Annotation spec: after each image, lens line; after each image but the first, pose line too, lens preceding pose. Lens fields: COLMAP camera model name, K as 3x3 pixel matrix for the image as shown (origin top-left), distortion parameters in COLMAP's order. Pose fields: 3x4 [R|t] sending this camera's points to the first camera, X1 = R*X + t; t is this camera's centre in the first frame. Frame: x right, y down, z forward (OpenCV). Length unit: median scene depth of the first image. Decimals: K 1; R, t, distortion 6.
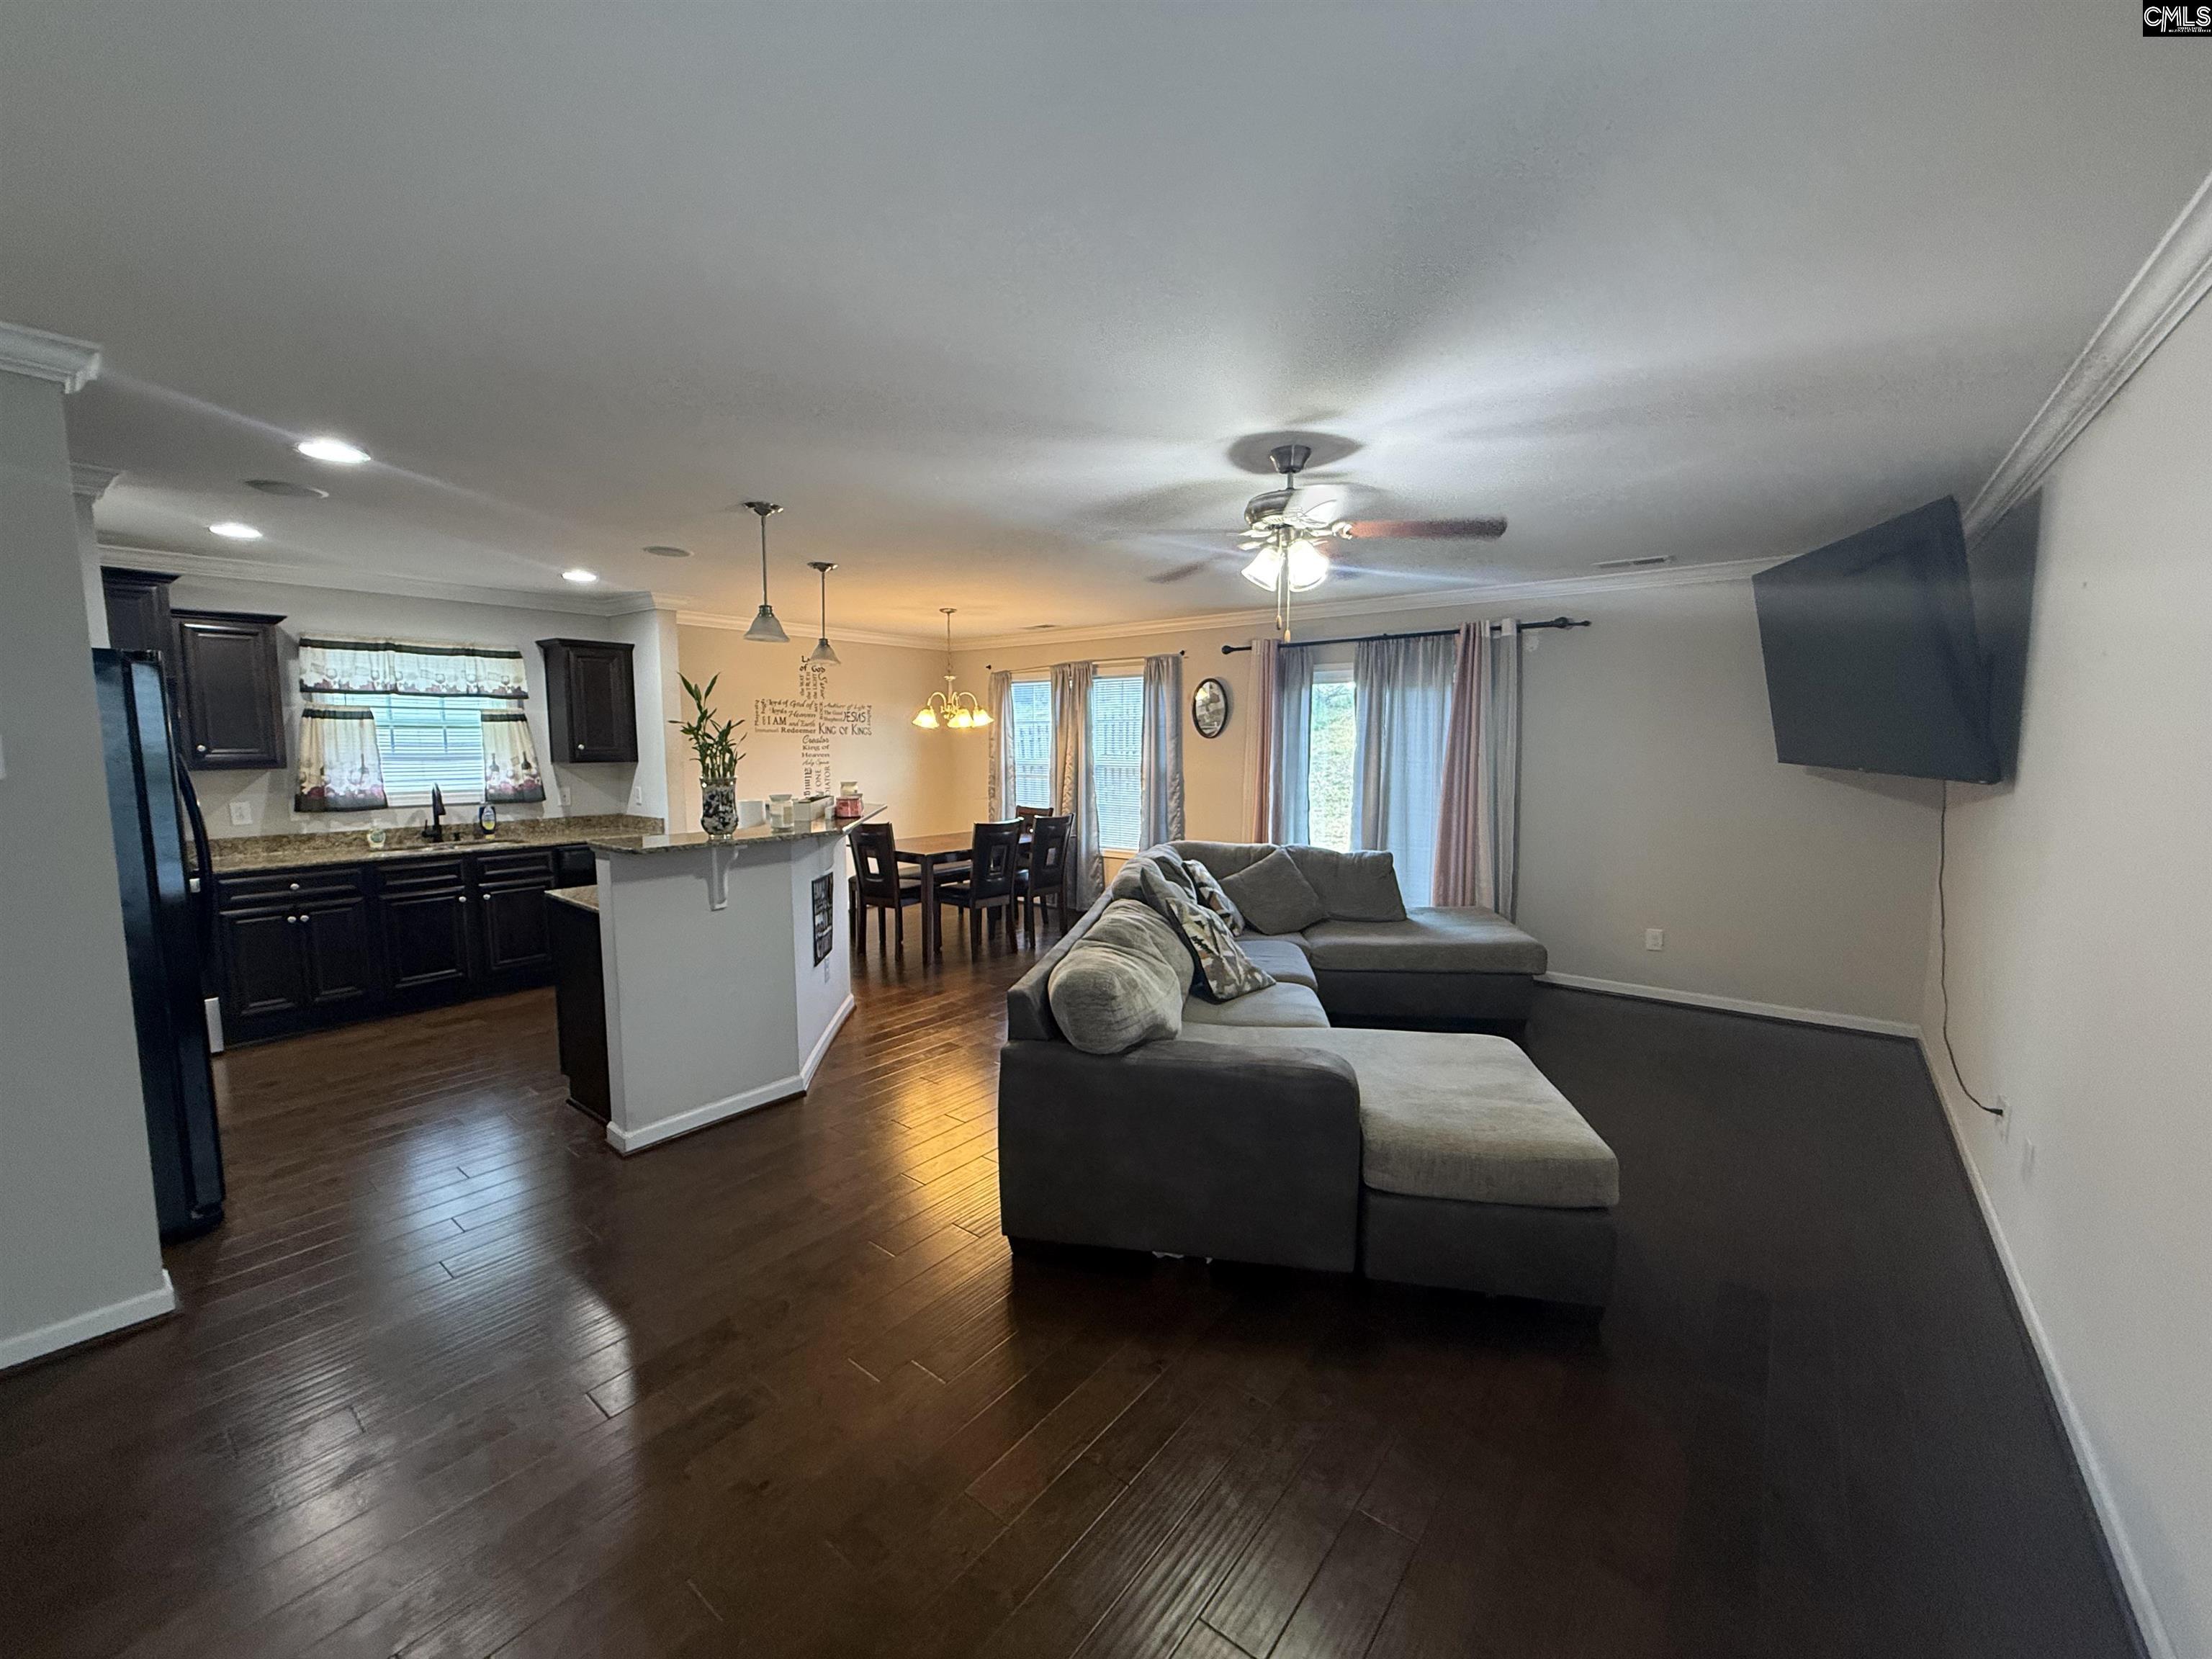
lens RADIAL K [[883.3, 0, 1100.0], [0, 883.3, 827.9], [0, 0, 1]] dist [0.001219, -0.000074]
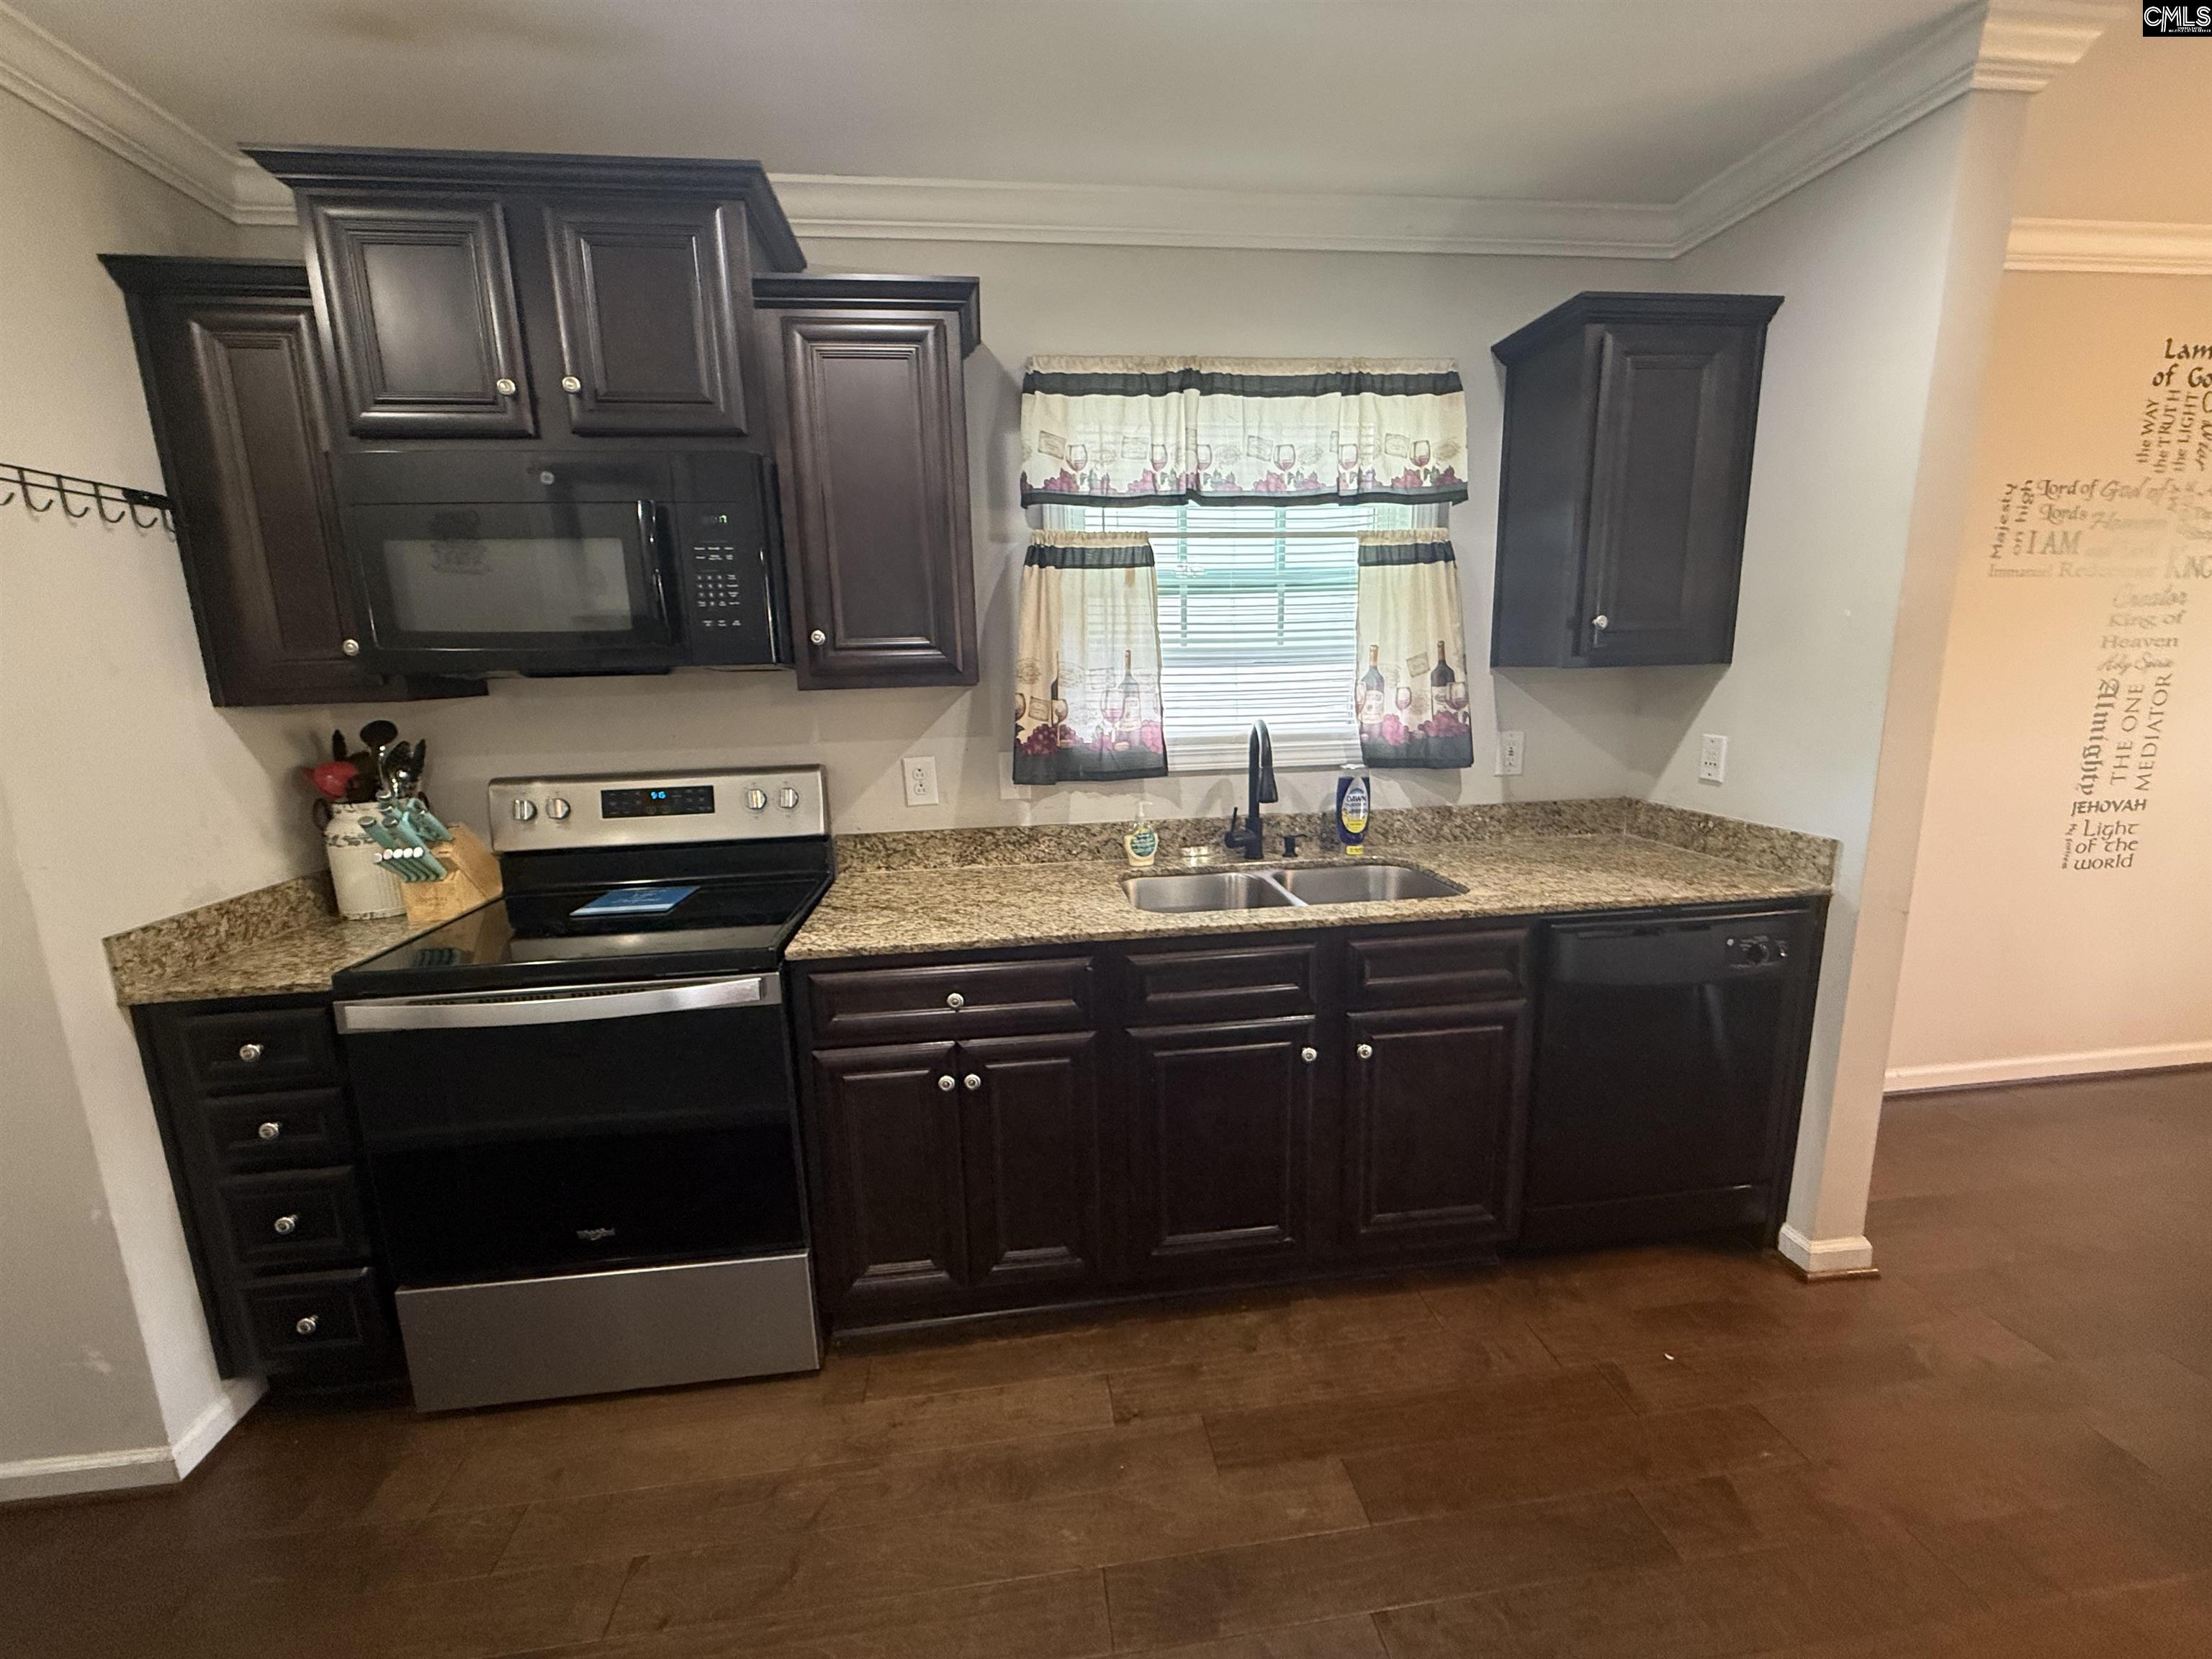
lens RADIAL K [[883.3, 0, 1100.0], [0, 883.3, 827.9], [0, 0, 1]] dist [0.001219, -0.000074]
pose [[0.711748, 0.113179, -0.693257, -0.516966], [-0.044798, 0.992239, 0.115997, -0.045384], [0.701005, -0.051504, 0.711294, 0.656828]]
